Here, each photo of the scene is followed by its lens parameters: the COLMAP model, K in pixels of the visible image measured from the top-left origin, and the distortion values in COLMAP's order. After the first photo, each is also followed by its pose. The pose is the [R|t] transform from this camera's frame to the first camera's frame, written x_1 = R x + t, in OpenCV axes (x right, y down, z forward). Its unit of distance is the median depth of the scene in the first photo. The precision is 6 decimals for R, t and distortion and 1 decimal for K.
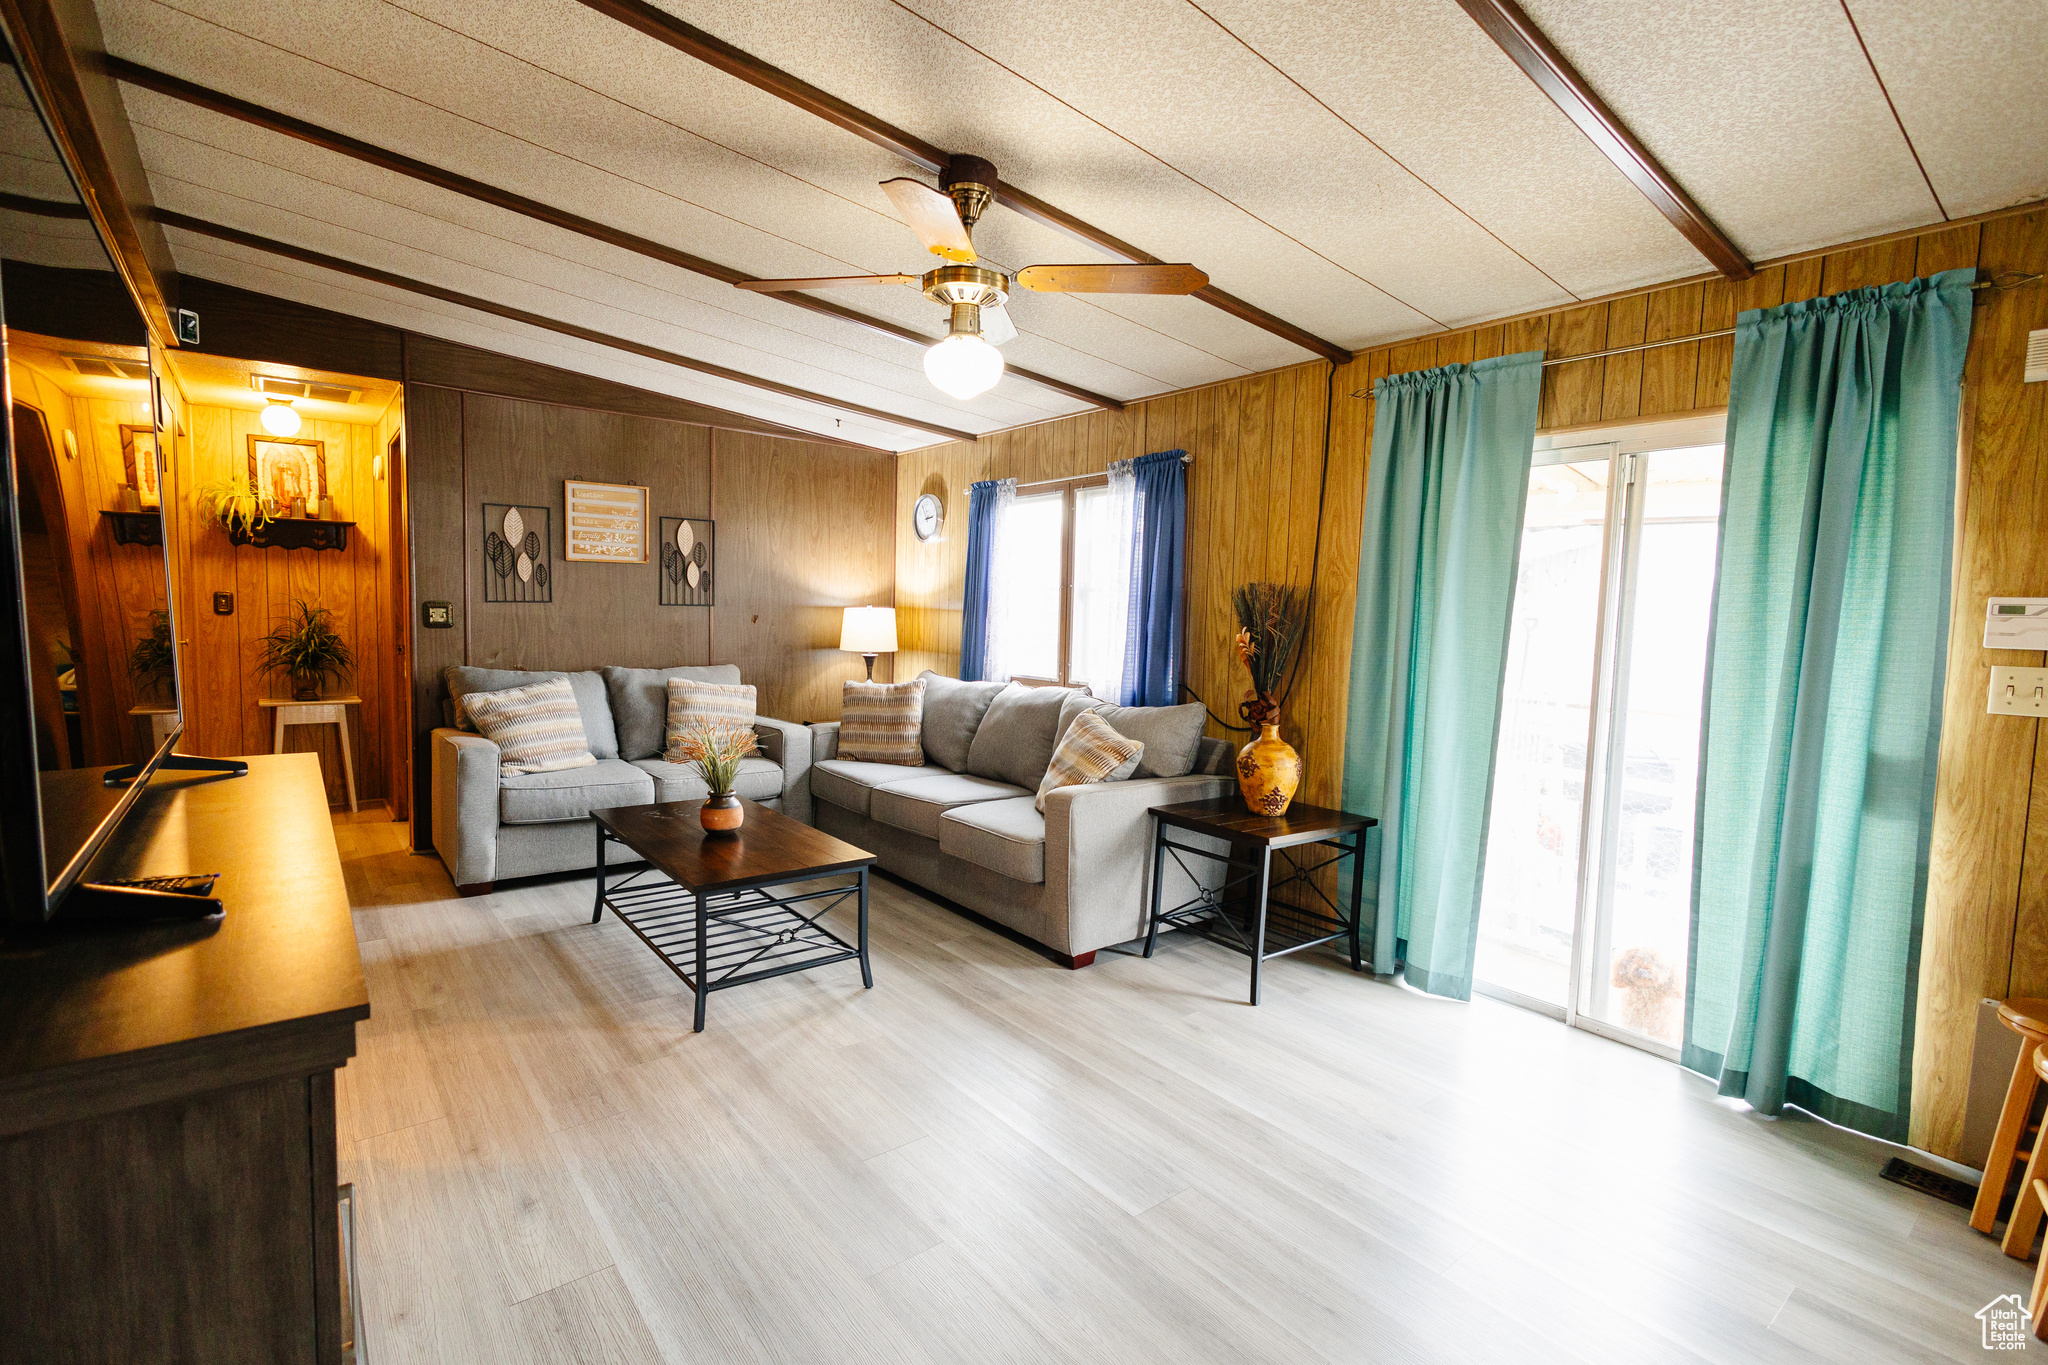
lens RADIAL K [[941.7, 0, 1024.0], [0, 941.7, 682.5], [0, 0, 1]] dist [0.012017, 0.000020]
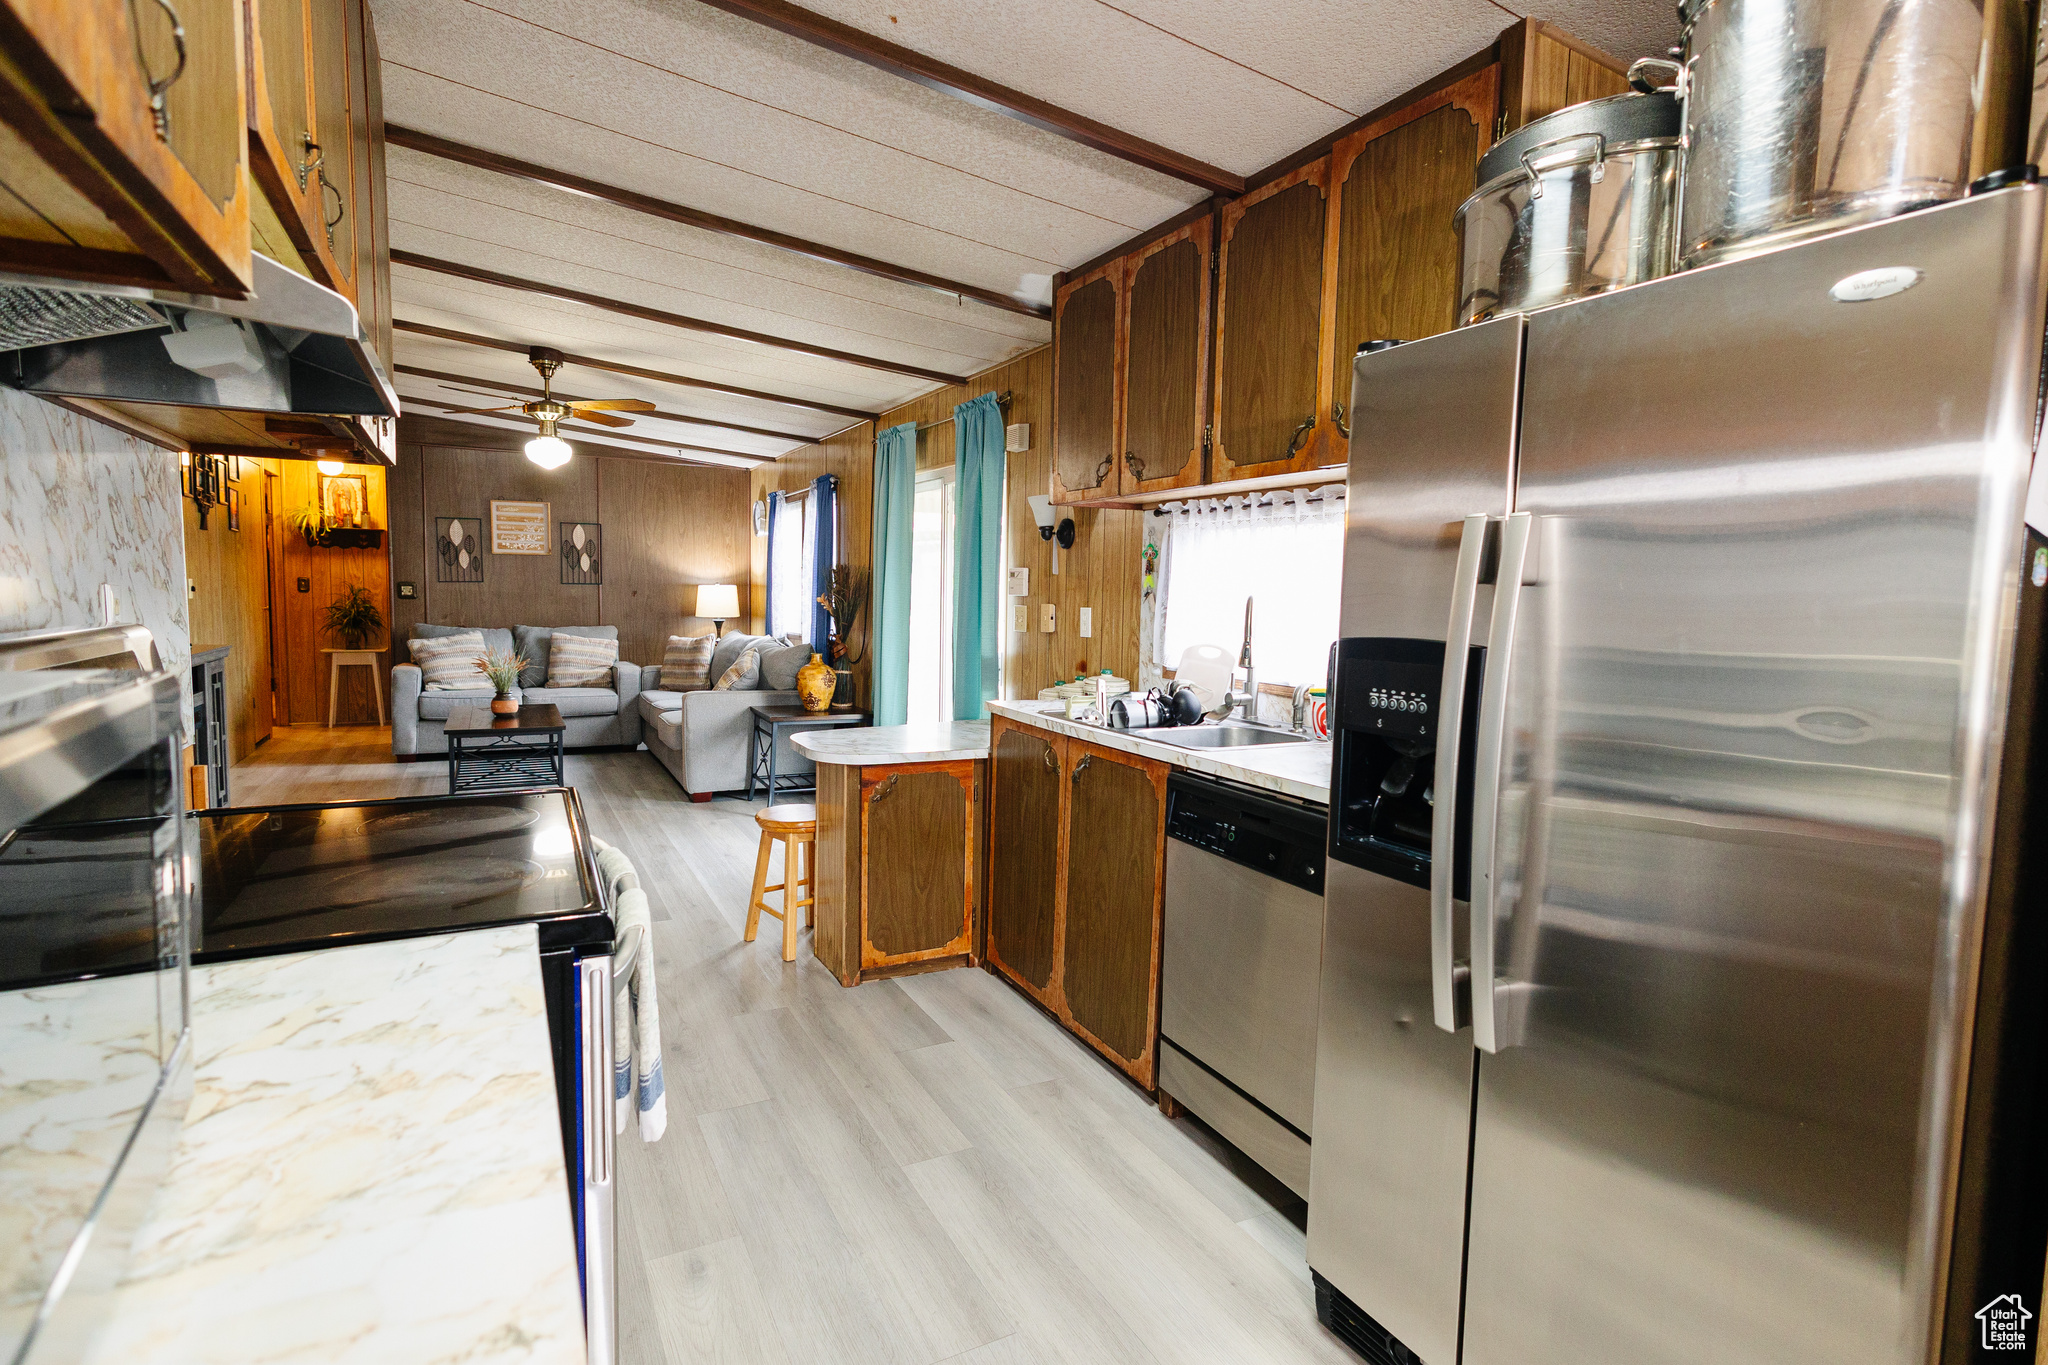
lens RADIAL K [[1004.1, 0, 1024.0], [0, 1004.1, 682.5], [0, 0, 1]] dist [-0.000085, 0.000116]
pose [[0.984434, 0.010525, -0.175437, 0.618480], [-0.008785, 0.999904, 0.010688, 0.049069], [0.175532, -0.008980, 0.984433, -0.409856]]
